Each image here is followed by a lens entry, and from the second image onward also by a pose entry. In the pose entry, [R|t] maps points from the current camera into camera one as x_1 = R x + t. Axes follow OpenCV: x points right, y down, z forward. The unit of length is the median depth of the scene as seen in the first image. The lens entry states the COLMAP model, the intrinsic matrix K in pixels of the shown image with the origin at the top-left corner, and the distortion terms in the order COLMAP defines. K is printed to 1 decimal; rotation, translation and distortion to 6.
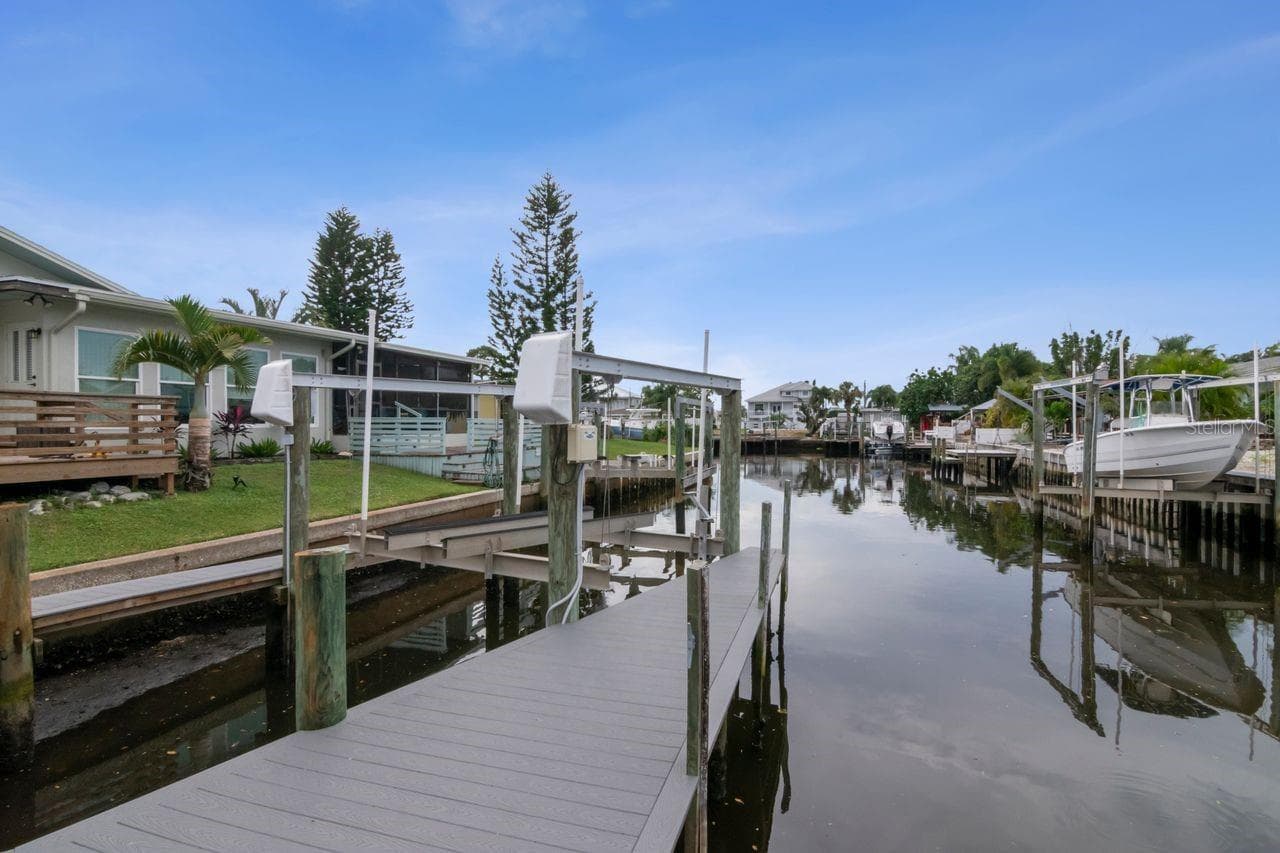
lens RADIAL K [[625.1, 0, 640.0], [0, 625.1, 426.5], [0, 0, 1]] dist [0.002599, -0.010413]
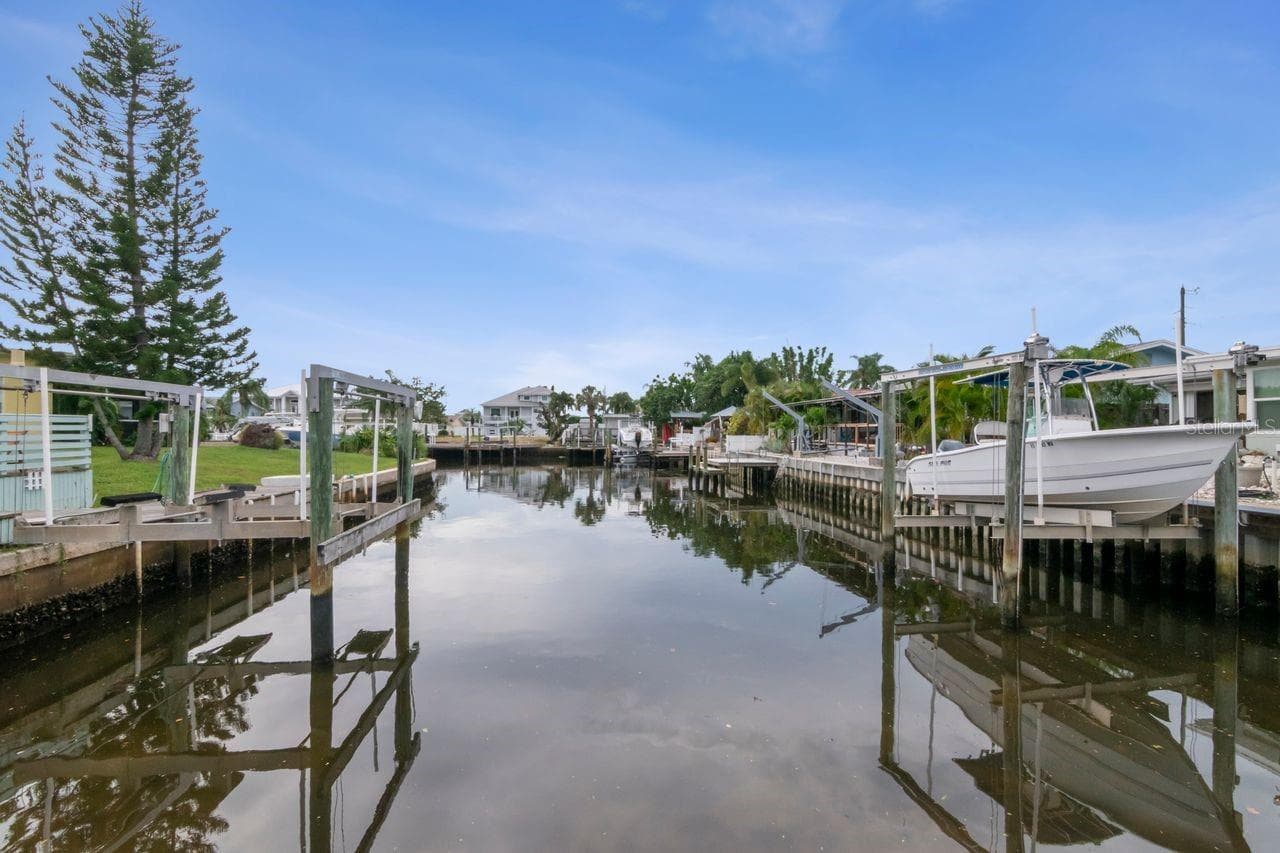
lens RADIAL K [[625.1, 0, 648.2], [0, 625.1, 446.2], [0, 0, 1]] dist [-0.002087, -0.000402]
pose [[0.909950, -0.004671, 0.414691, 0.048939], [-0.003913, 0.999795, 0.019849, 0.001386], [-0.414699, -0.019685, 0.909746, 0.254943]]
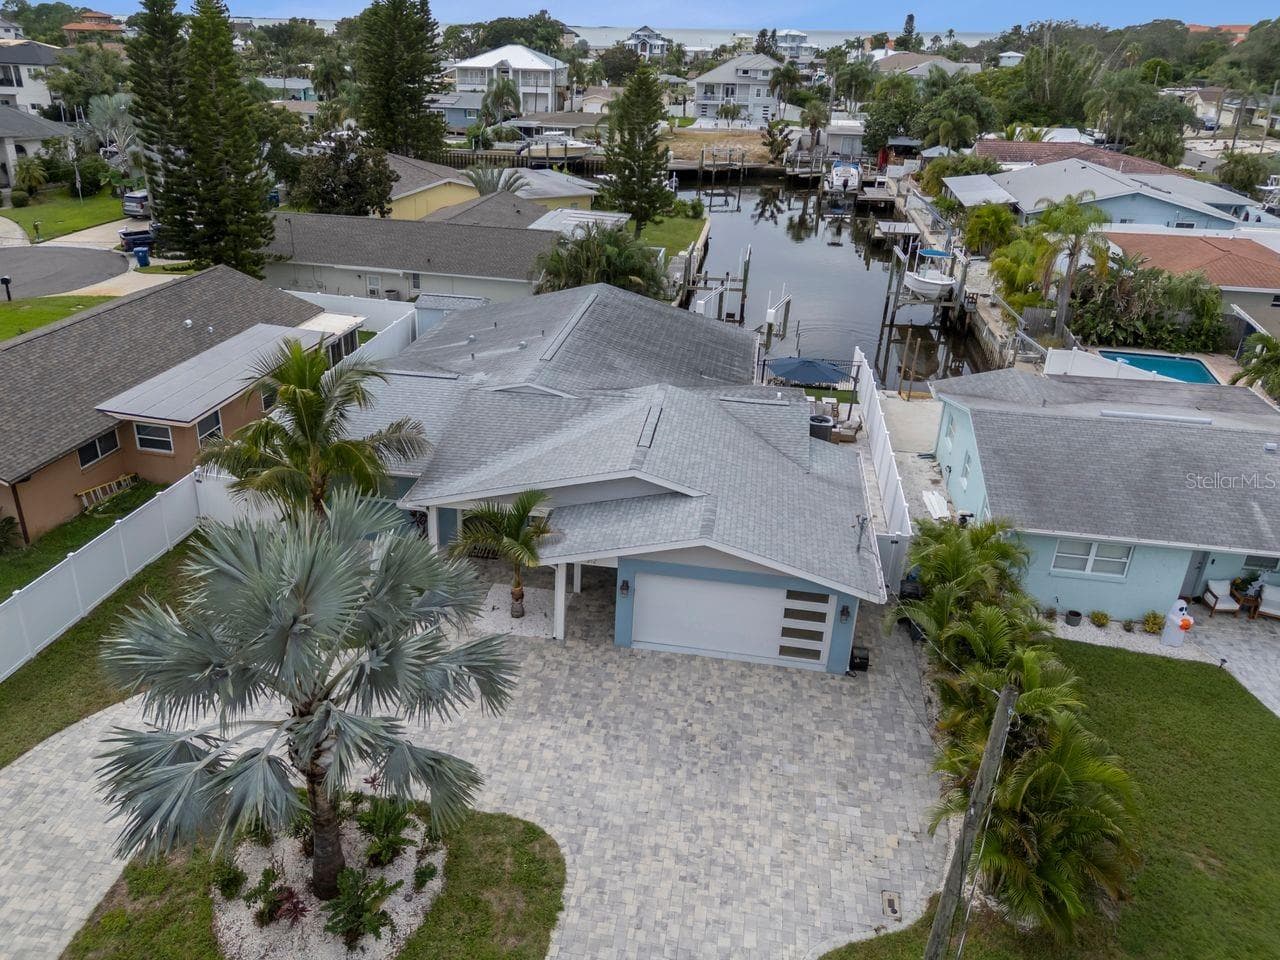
lens RADIAL K [[935.7, 0, 594.7], [0, 935.7, 455.4], [0, 0, 1]] dist [0.119001, -0.140365]
pose [[0.992423, -0.026398, 0.120002, -0.495925], [-0.025639, 0.910659, 0.412363, -0.422936], [-0.120166, -0.412315, 0.903082, -1.279702]]
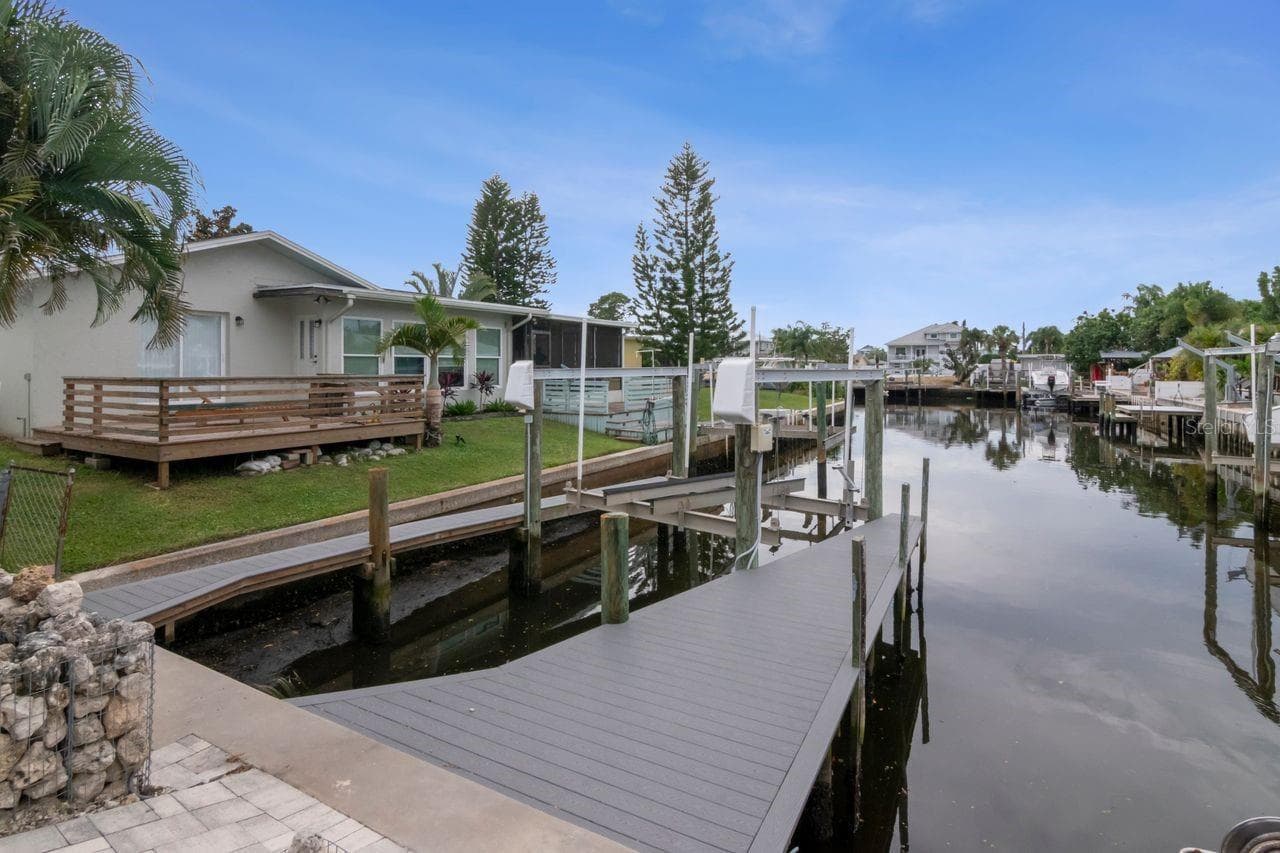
lens RADIAL K [[637.2, 0, 634.4], [0, 637.2, 354.9], [0, 0, 1]] dist [-0.003494, -0.002063]
pose [[0.978469, -0.004023, -0.206356, -0.012856], [-0.000283, 0.999783, -0.020831, -0.021220], [0.206395, 0.020441, 0.978255, -0.072359]]
